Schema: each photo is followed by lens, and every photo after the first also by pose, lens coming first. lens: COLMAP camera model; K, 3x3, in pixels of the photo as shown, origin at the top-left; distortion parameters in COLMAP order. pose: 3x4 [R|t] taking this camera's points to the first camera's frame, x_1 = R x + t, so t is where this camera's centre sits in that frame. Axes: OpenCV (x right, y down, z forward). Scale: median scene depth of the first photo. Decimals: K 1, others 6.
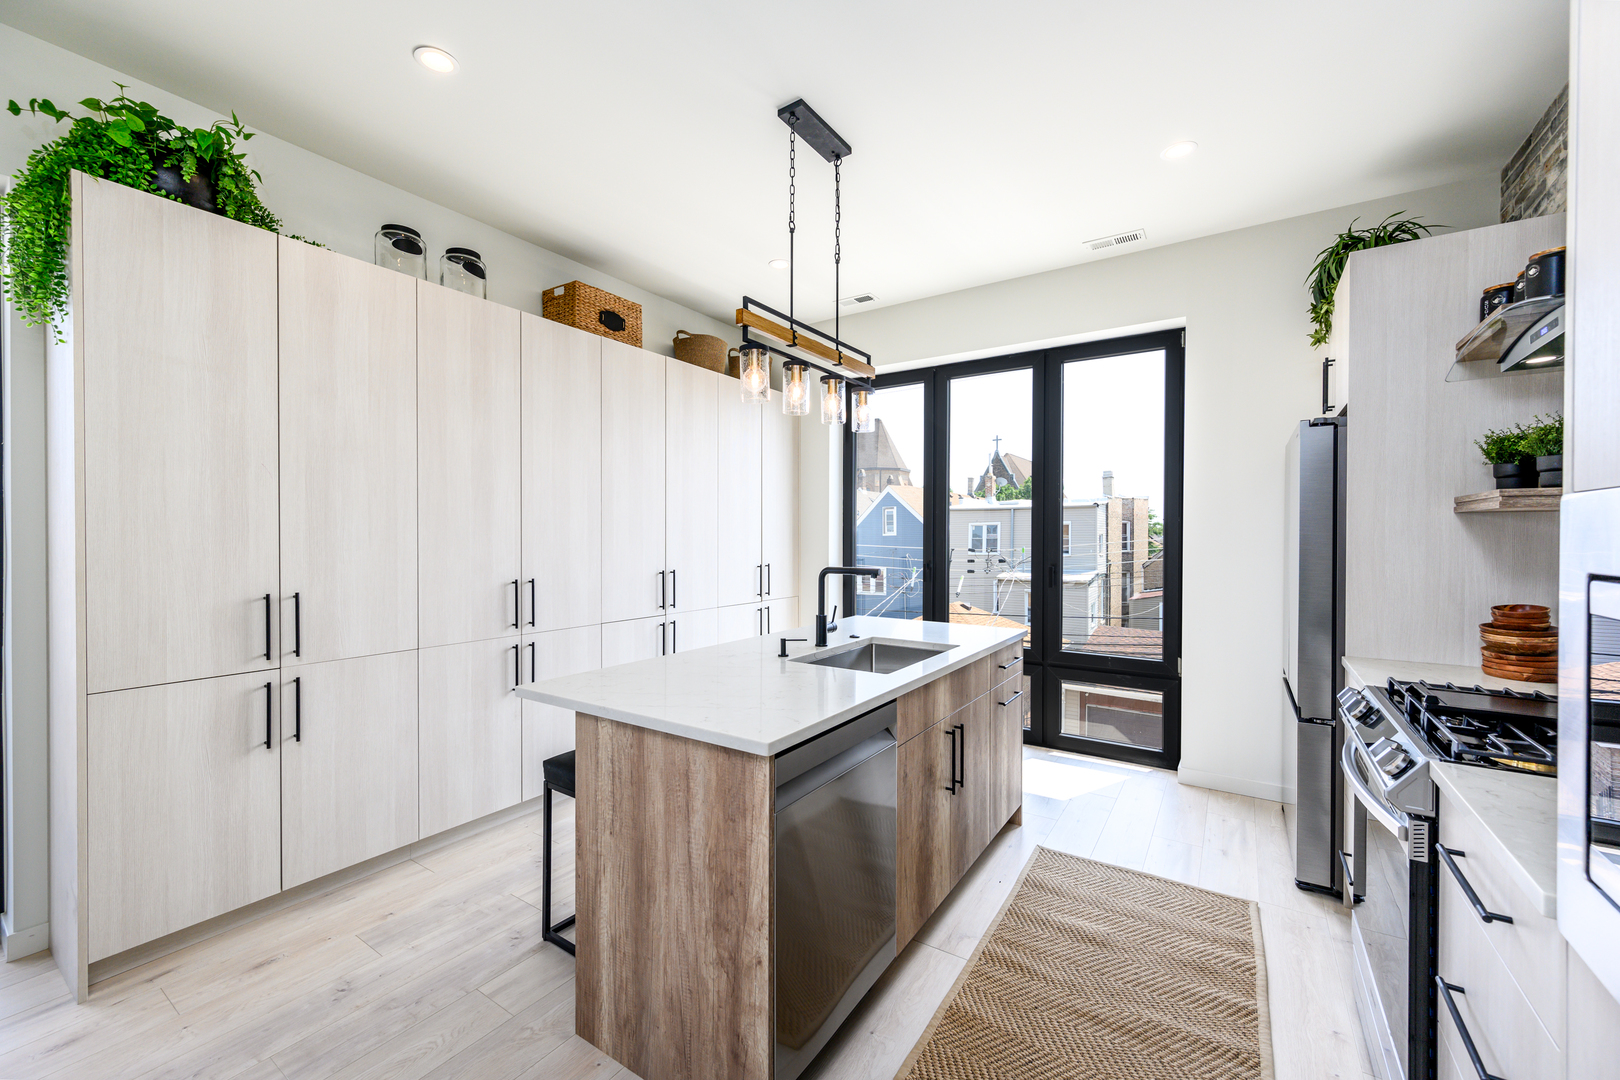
lens RADIAL K [[644.4, 0, 802.6], [0, 644.4, 543.3], [0, 0, 1]] dist [0.002993, 0.000170]
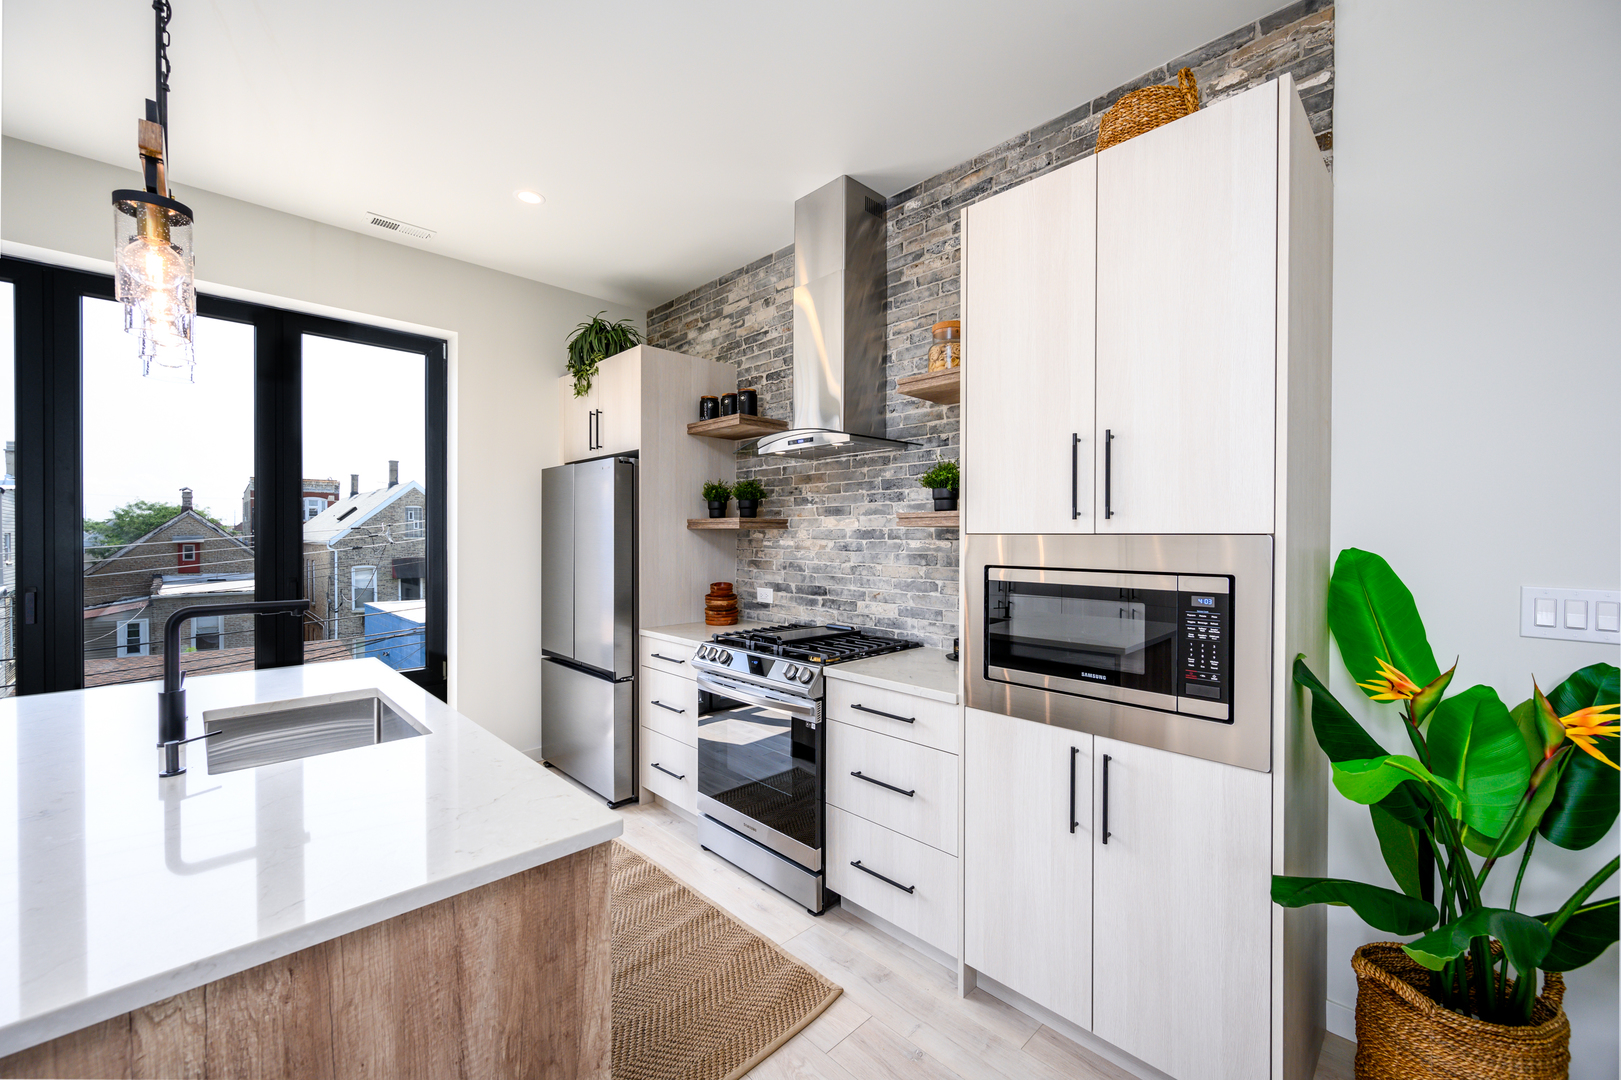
lens RADIAL K [[644.8, 0, 803.1], [0, 644.8, 543.3], [0, 0, 1]] dist [0.002993, 0.000170]
pose [[0.207626, -0.014633, 0.978099, -0.554849], [0.012381, 0.999847, 0.012330, -0.029428], [-0.978130, 0.009550, 0.207775, 0.424268]]
